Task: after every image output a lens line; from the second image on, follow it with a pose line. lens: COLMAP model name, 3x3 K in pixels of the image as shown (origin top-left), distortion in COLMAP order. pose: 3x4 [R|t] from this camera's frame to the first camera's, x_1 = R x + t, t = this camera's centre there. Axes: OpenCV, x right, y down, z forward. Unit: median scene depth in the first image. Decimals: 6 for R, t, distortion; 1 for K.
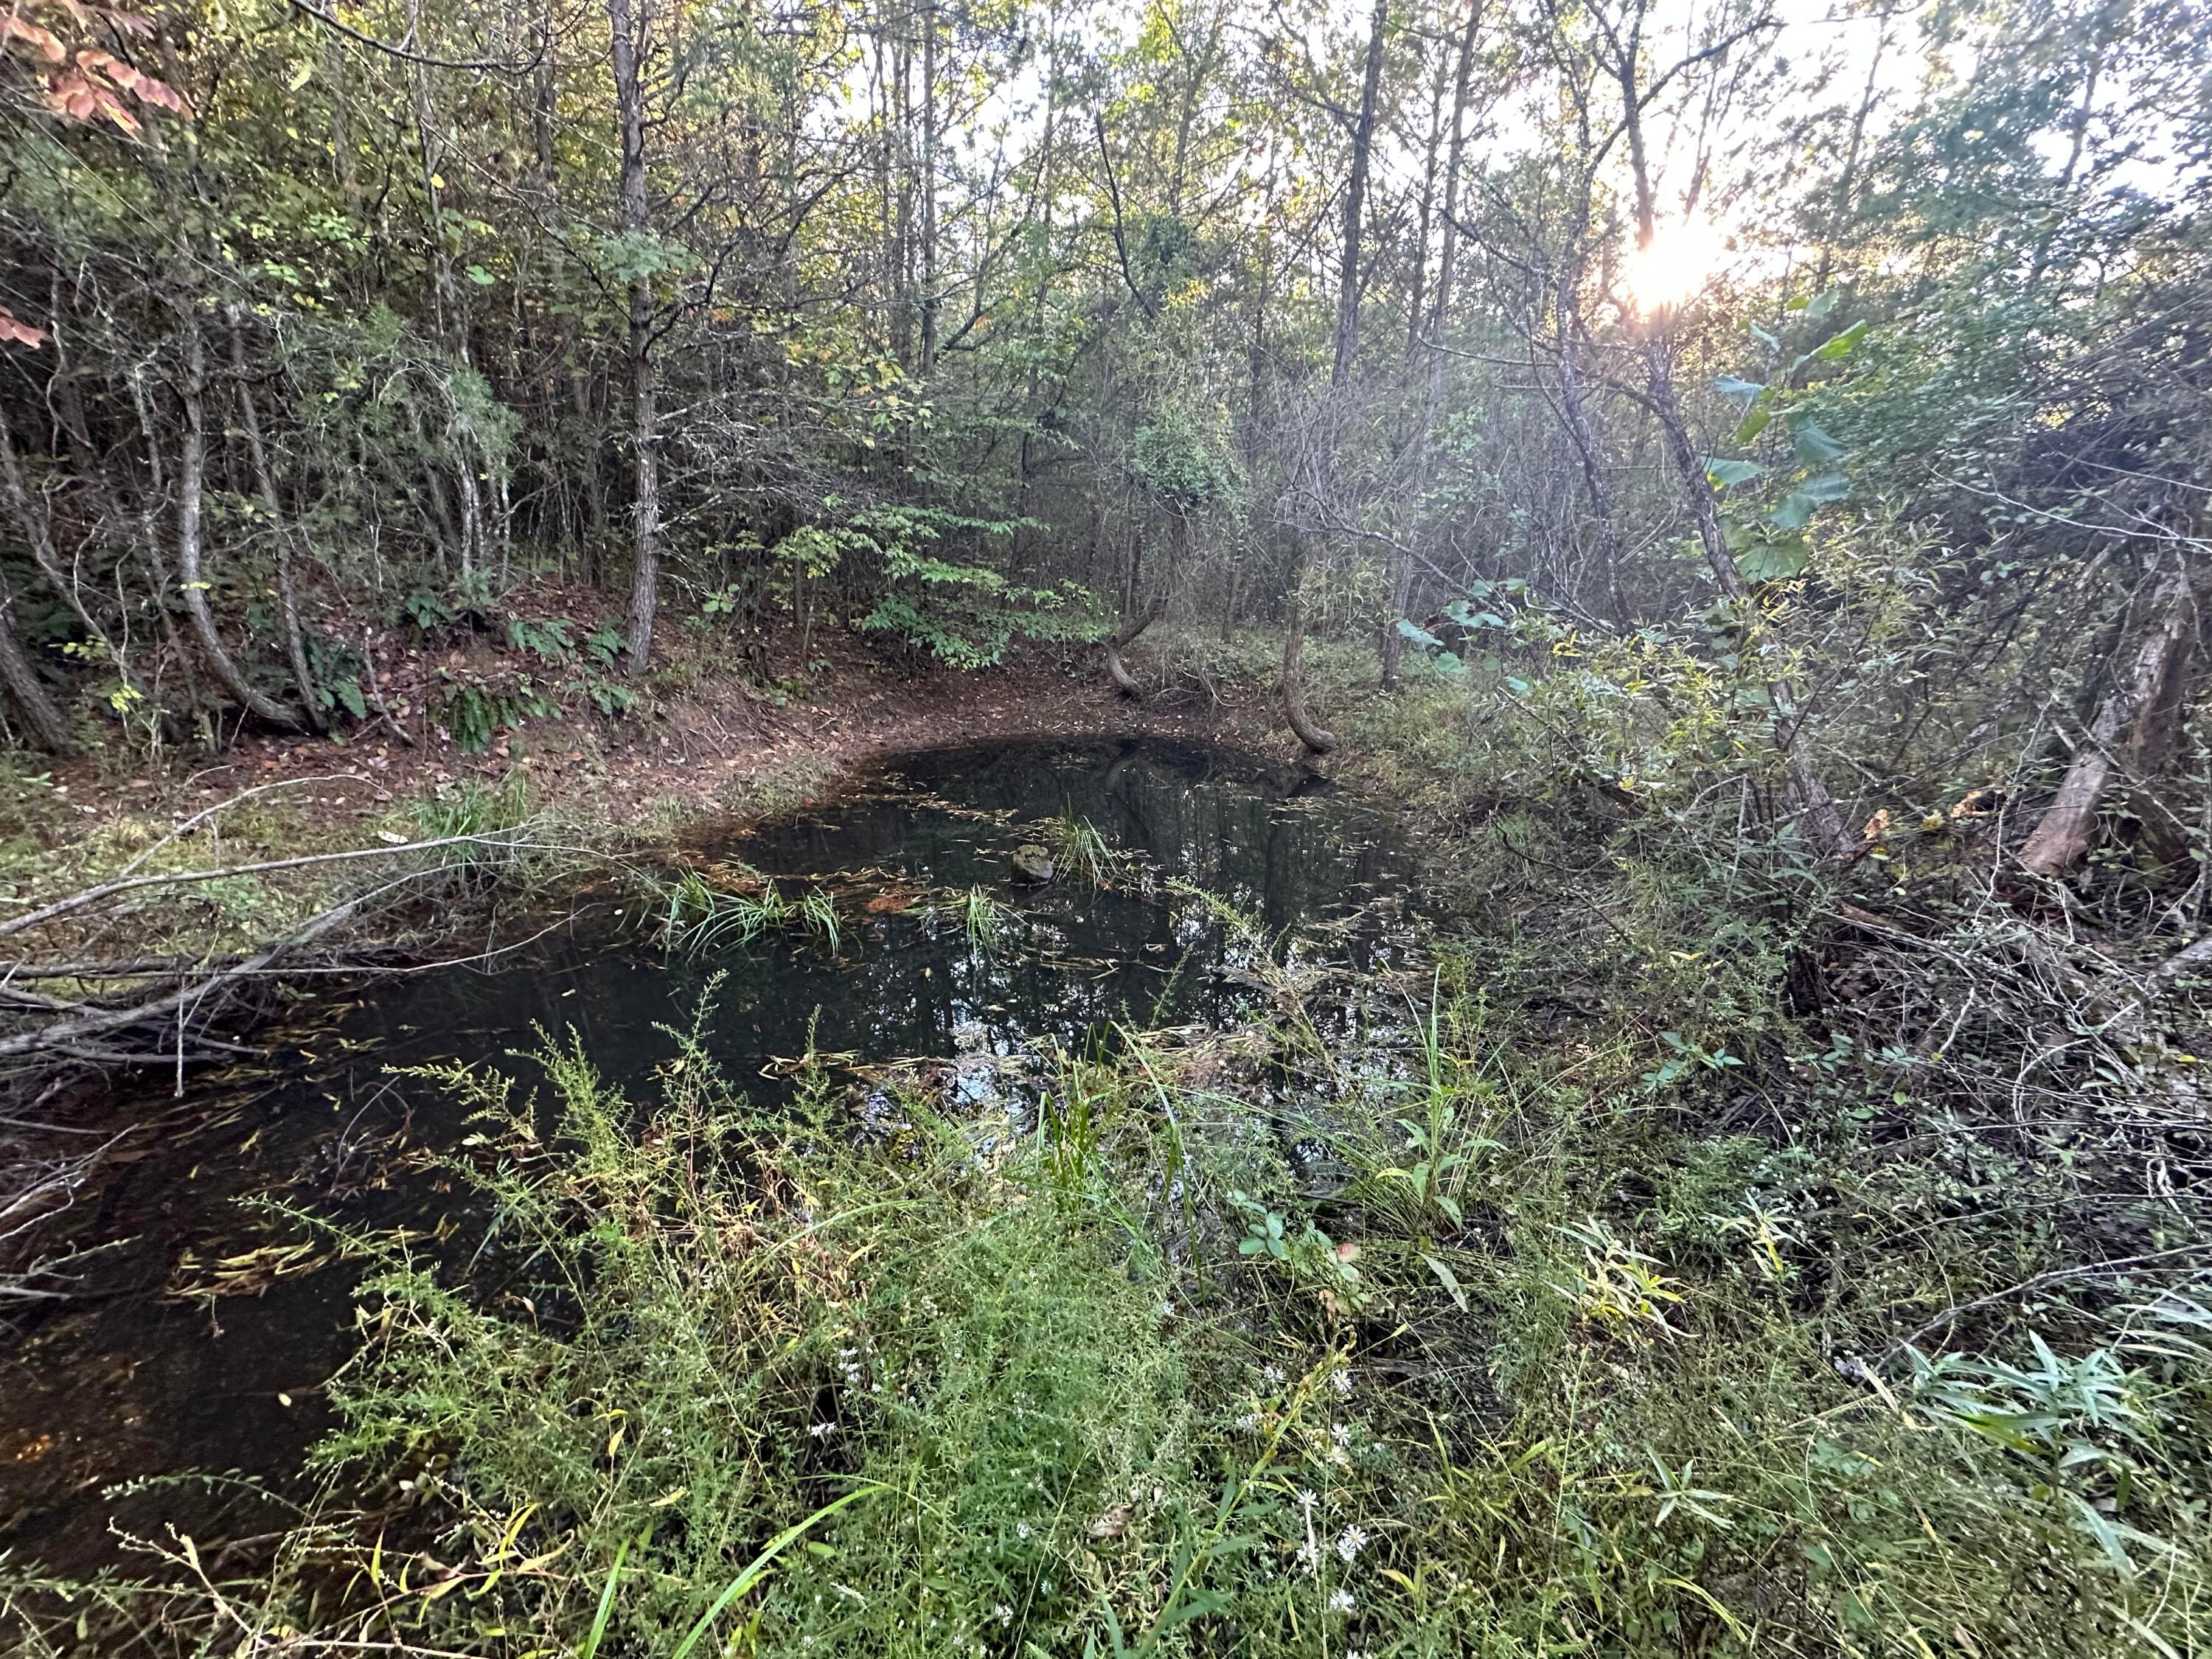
lens RADIAL K [[882.0, 0, 1106.3], [0, 882.0, 825.8], [0, 0, 1]] dist [-0.003846, 0.000480]
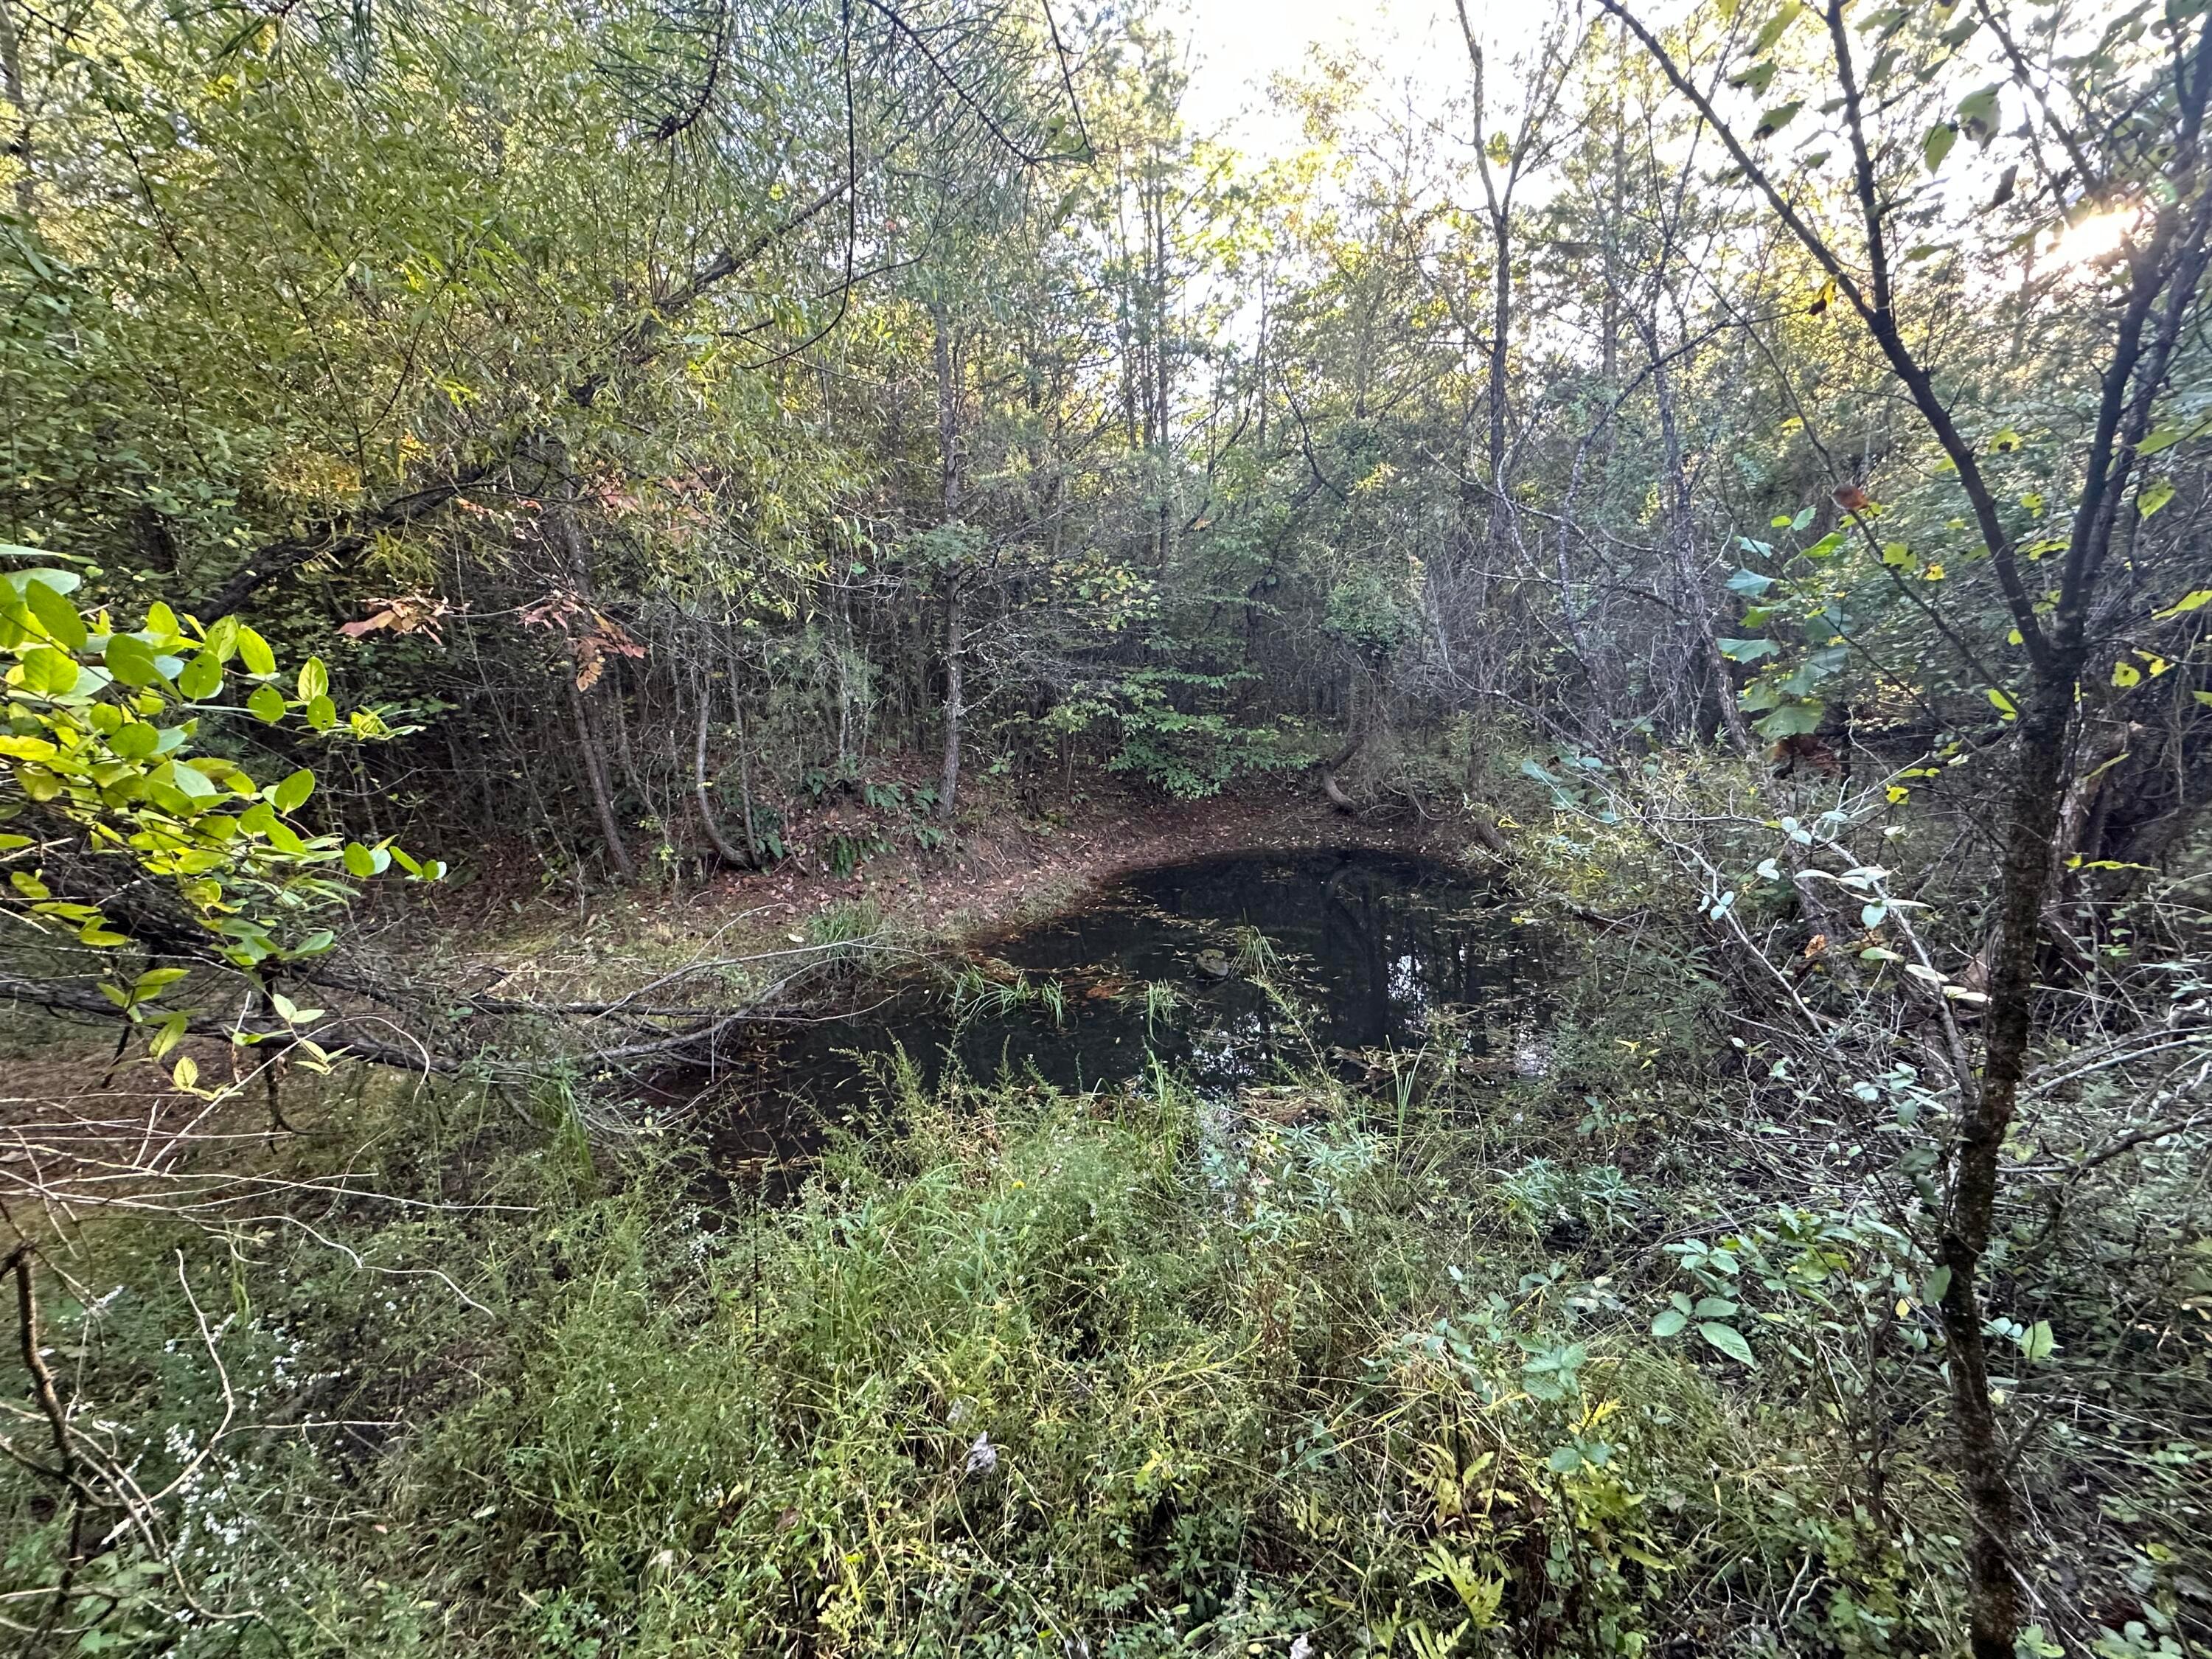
lens RADIAL K [[882.0, 0, 1106.3], [0, 882.0, 825.8], [0, 0, 1]] dist [-0.003846, 0.000480]
pose [[0.950822, -0.028847, -0.308392, 0.132862], [-0.004869, 0.994139, -0.108002, -0.014010], [0.309700, 0.104193, 0.945108, -0.225234]]
